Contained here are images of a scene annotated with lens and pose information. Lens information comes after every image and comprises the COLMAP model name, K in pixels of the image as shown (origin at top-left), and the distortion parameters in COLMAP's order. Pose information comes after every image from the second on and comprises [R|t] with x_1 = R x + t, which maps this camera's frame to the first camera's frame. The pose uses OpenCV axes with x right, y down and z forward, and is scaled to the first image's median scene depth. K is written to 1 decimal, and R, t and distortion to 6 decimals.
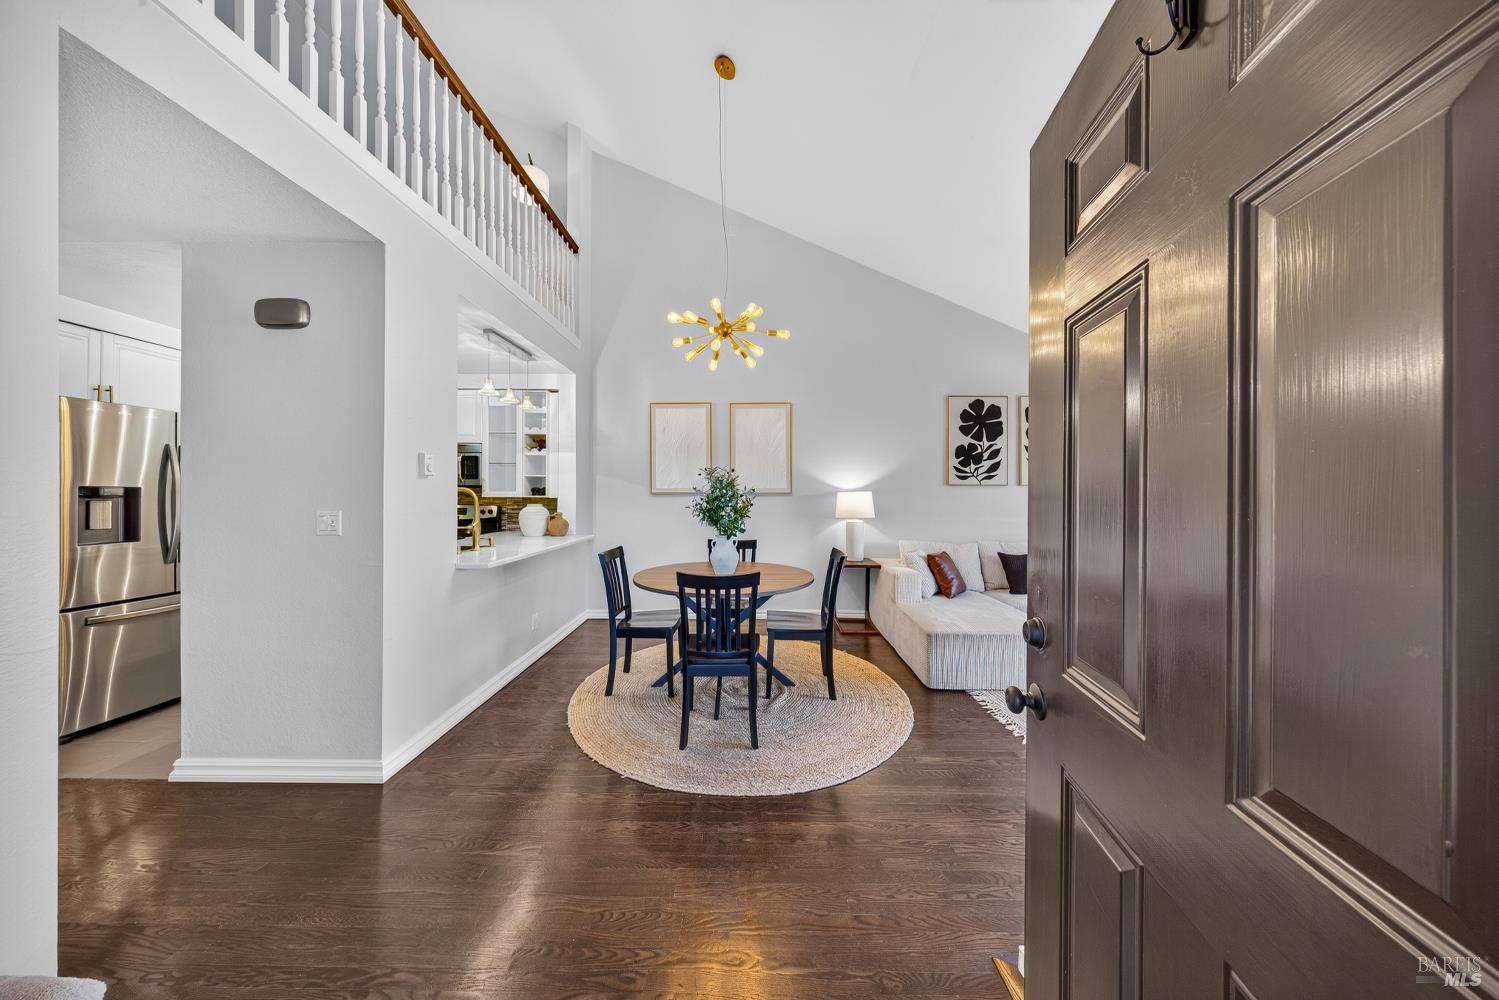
lens RADIAL K [[460.5, 0, 749.0], [0, 460.5, 494.7], [0, 0, 1]] dist [0.004743, 0.000038]
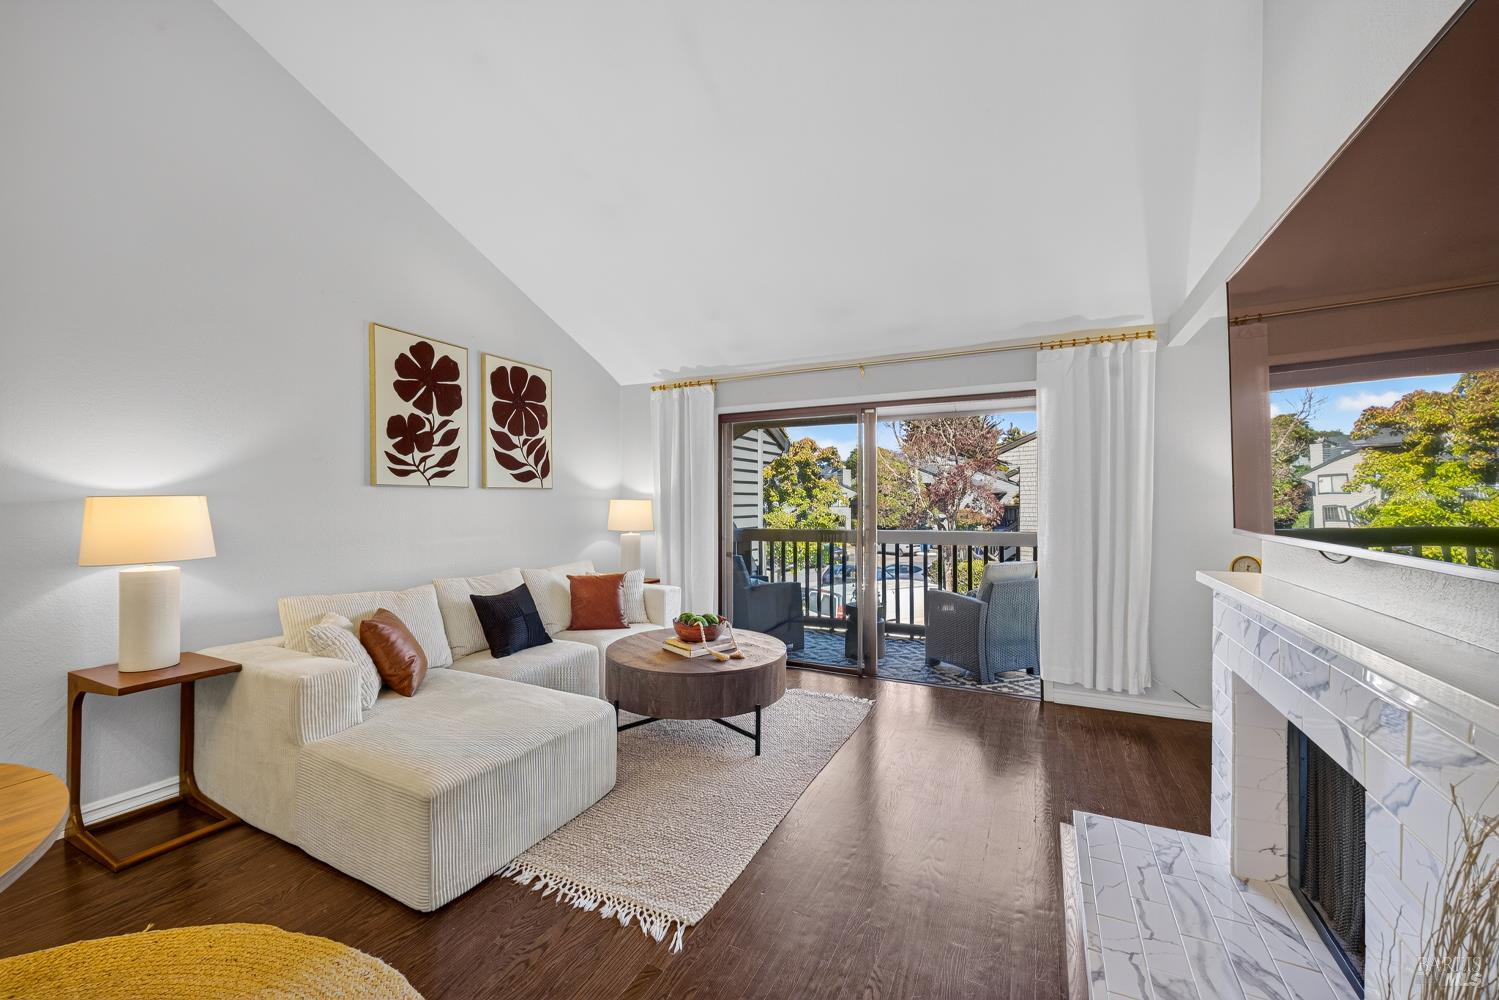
lens RADIAL K [[583.6, 0, 748.8], [0, 583.6, 507.6], [0, 0, 1]] dist [0.000057, 0.000509]
pose [[0.440442, -0.013039, 0.897687, 0.002431], [0.004729, 0.999914, 0.012204, -0.000413], [-0.897769, -0.001130, 0.440466, 0.308374]]
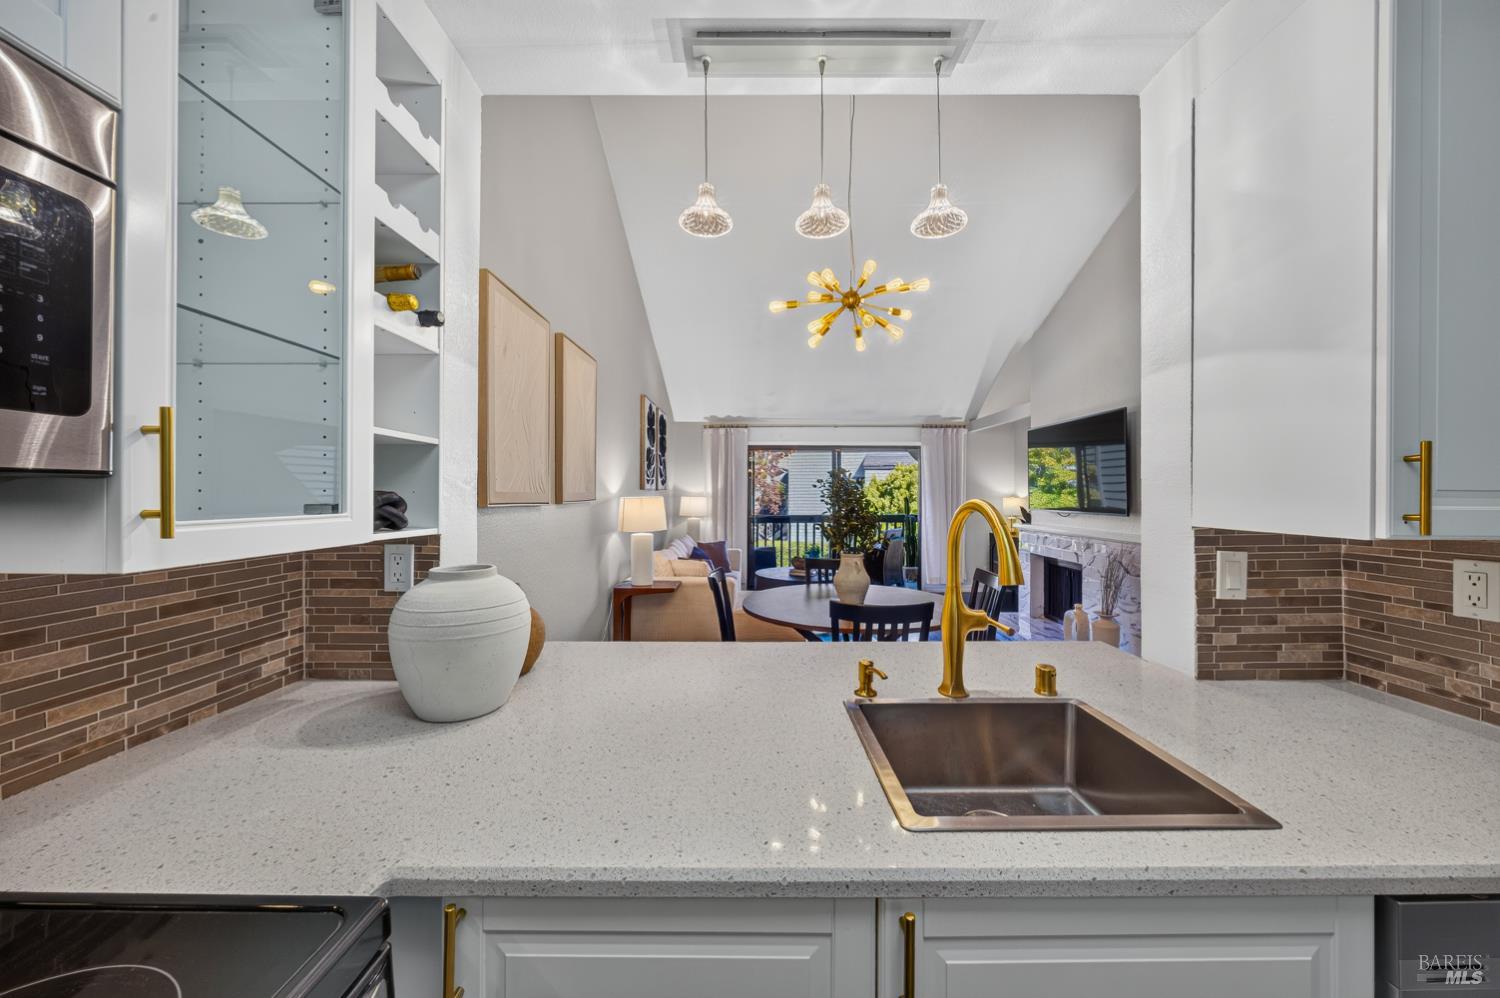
lens RADIAL K [[530.0, 0, 745.3], [0, 530.0, 493.4], [0, 0, 1]] dist [-0.001506, -0.000032]
pose [[0.010801, -0.001844, 0.999940, -0.694616], [0.000099, 0.999998, 0.001843, -0.014854], [-0.999942, 0.000080, 0.010801, 0.825490]]
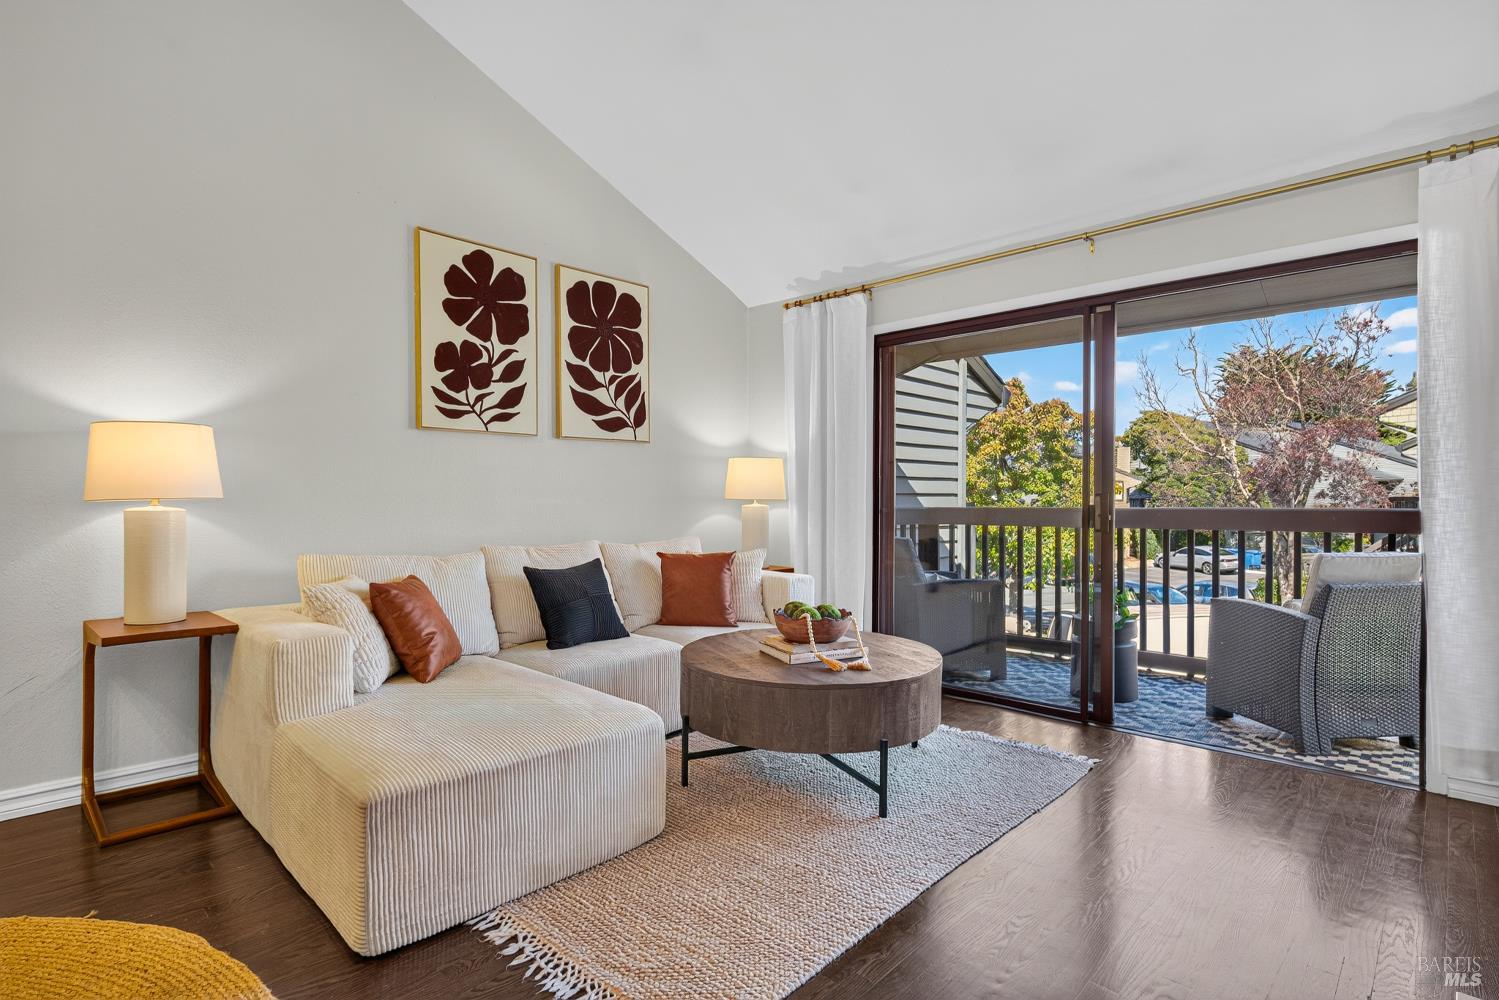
lens RADIAL K [[752.6, 0, 749.3], [0, 752.6, 510.9], [0, 0, 1]] dist [0.000043, 0.001002]
pose [[0.686685, -0.015901, 0.726781, 0.125695], [0.003336, 0.999819, 0.018722, 0.049908], [-0.726947, -0.010432, 0.686614, 0.279319]]
